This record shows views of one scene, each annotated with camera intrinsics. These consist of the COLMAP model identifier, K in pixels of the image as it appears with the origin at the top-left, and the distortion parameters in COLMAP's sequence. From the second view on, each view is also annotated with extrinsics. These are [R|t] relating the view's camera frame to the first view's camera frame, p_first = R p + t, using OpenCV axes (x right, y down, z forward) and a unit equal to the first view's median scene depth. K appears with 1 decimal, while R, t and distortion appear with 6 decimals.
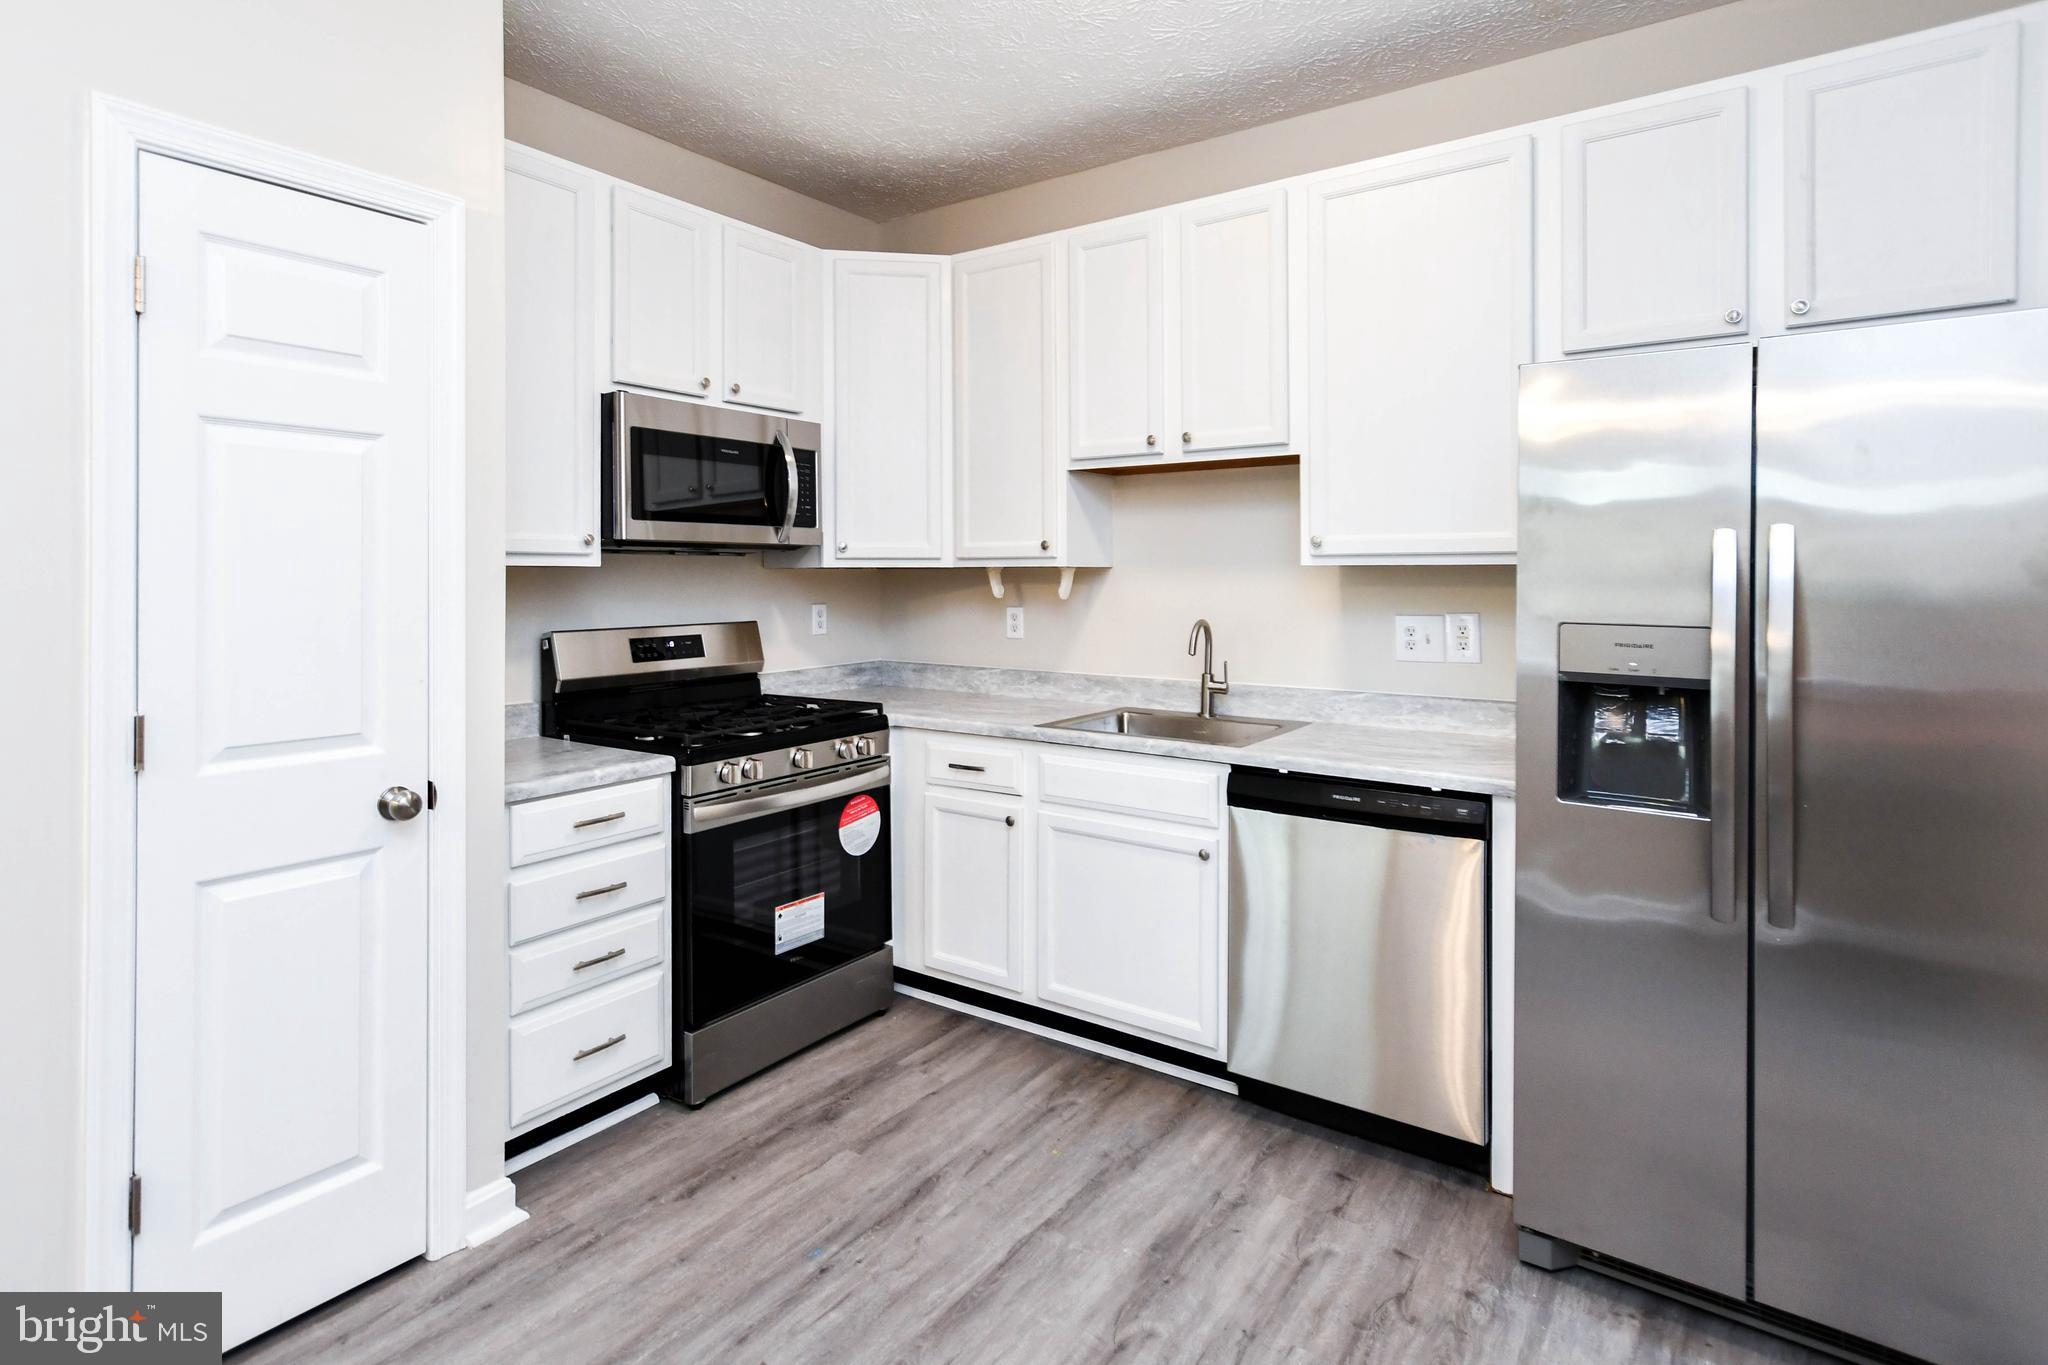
lens RADIAL K [[1043.1, 0, 1009.0], [0, 1043.1, 583.0], [0, 0, 1]] dist [0.005746, 0.000527]
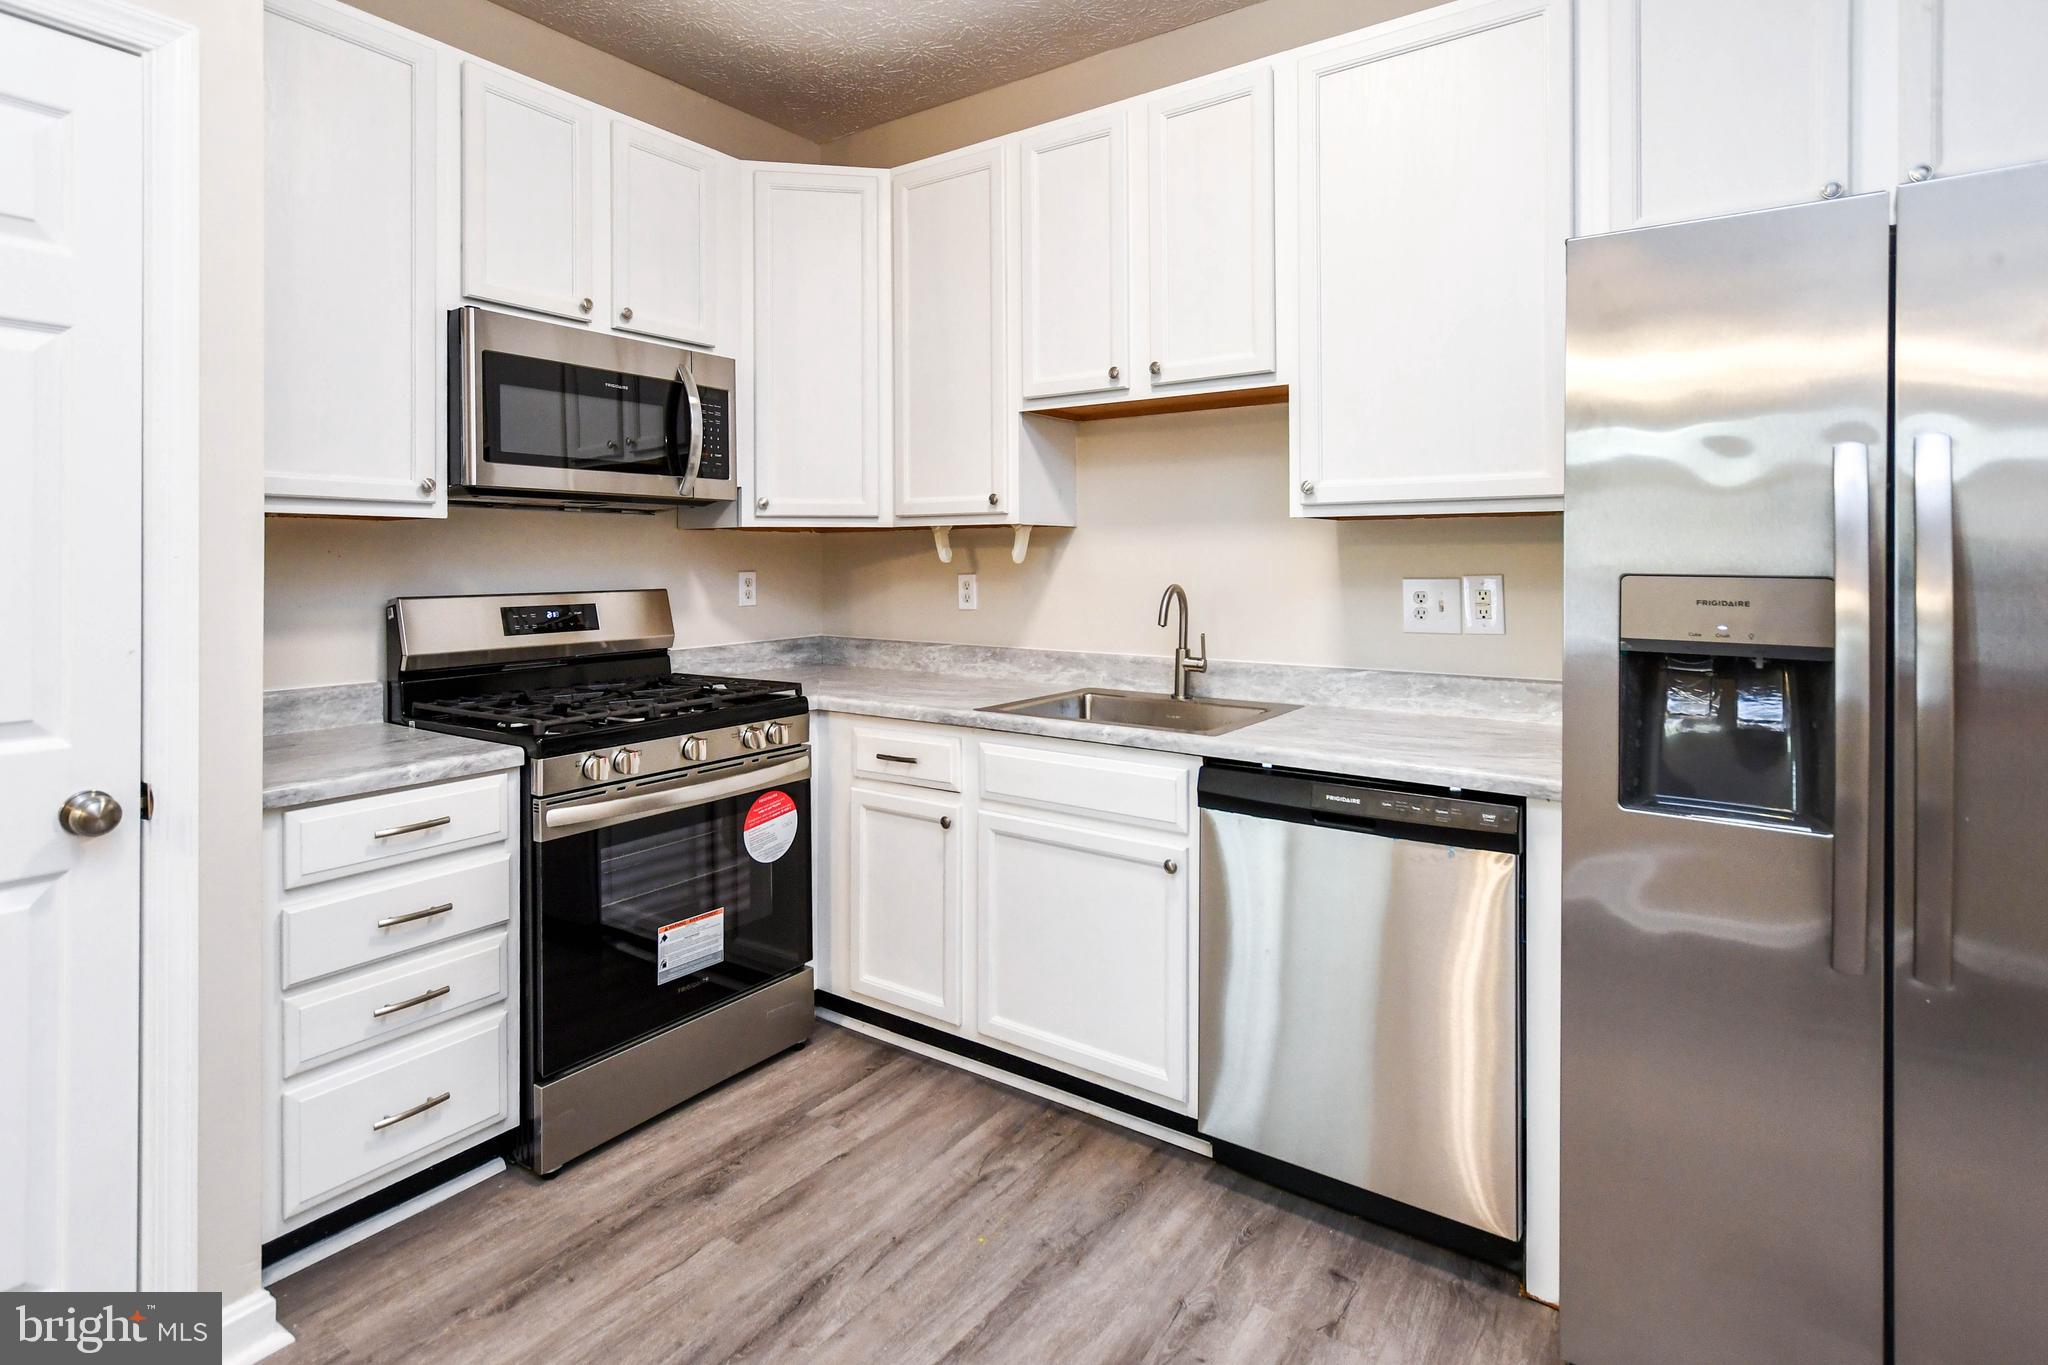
lens RADIAL K [[1043.1, 0, 1011.8], [0, 1043.1, 563.9], [0, 0, 1]] dist [0.005746, 0.000527]
pose [[0.999999, -0.000374, -0.001249, 0.062328], [0.000372, 0.999998, -0.001739, 0.023090], [0.001250, 0.001738, 0.999998, 0.176082]]
